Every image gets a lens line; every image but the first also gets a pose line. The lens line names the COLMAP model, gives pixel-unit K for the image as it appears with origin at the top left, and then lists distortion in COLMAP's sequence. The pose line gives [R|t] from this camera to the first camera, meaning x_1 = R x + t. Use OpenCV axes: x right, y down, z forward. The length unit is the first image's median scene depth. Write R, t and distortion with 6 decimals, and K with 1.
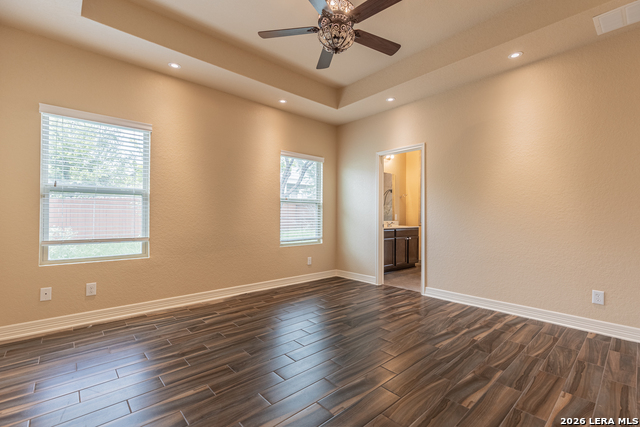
lens RADIAL K [[287.3, 0, 335.2], [0, 287.3, 212.2], [0, 0, 1]] dist [0.007606, -0.001381]
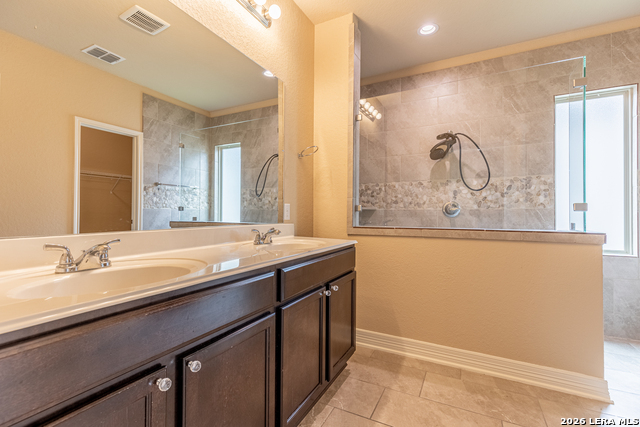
lens RADIAL K [[287.3, 0, 323.2], [0, 287.3, 210.9], [0, 0, 1]] dist [0.007606, -0.001381]
pose [[0.944826, 0.001704, 0.327567, 0.260360], [-0.004726, 0.999953, 0.008431, 0.024957], [-0.327537, -0.009514, 0.944790, 1.225382]]
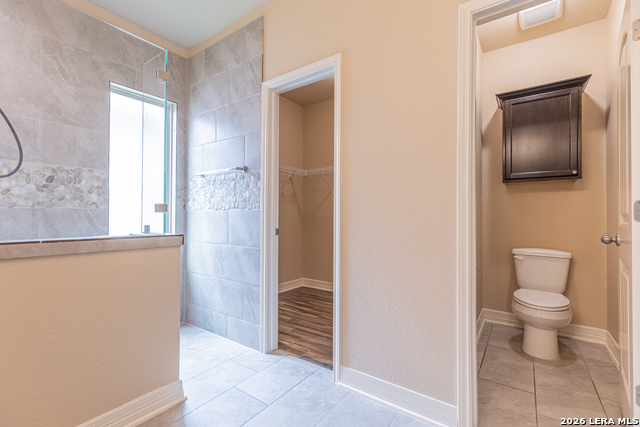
lens RADIAL K [[287.3, 0, 315.5], [0, 287.3, 211.4], [0, 0, 1]] dist [0.007606, -0.001381]
pose [[-0.188058, 0.011733, 0.982088, 0.340340], [-0.018088, 0.999718, -0.015407, 0.029011], [-0.981991, -0.020661, -0.187793, 1.396814]]
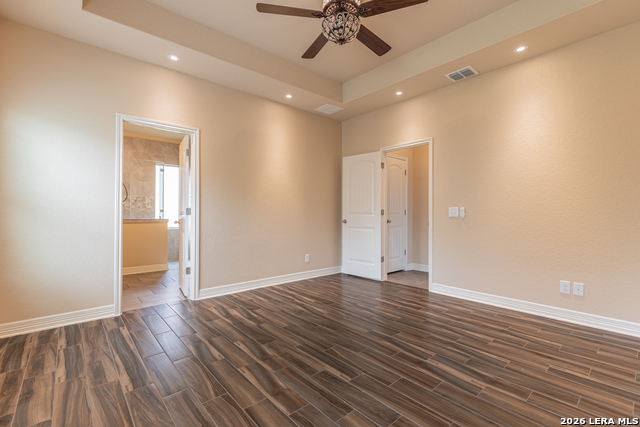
lens RADIAL K [[287.3, 0, 315.7], [0, 287.3, 211.2], [0, 0, 1]] dist [0.007606, -0.001381]
pose [[0.047963, 0.003290, 0.998844, -0.629846], [-0.017581, 0.999842, -0.002449, 0.012362], [-0.998694, -0.017443, 0.048013, 0.673617]]
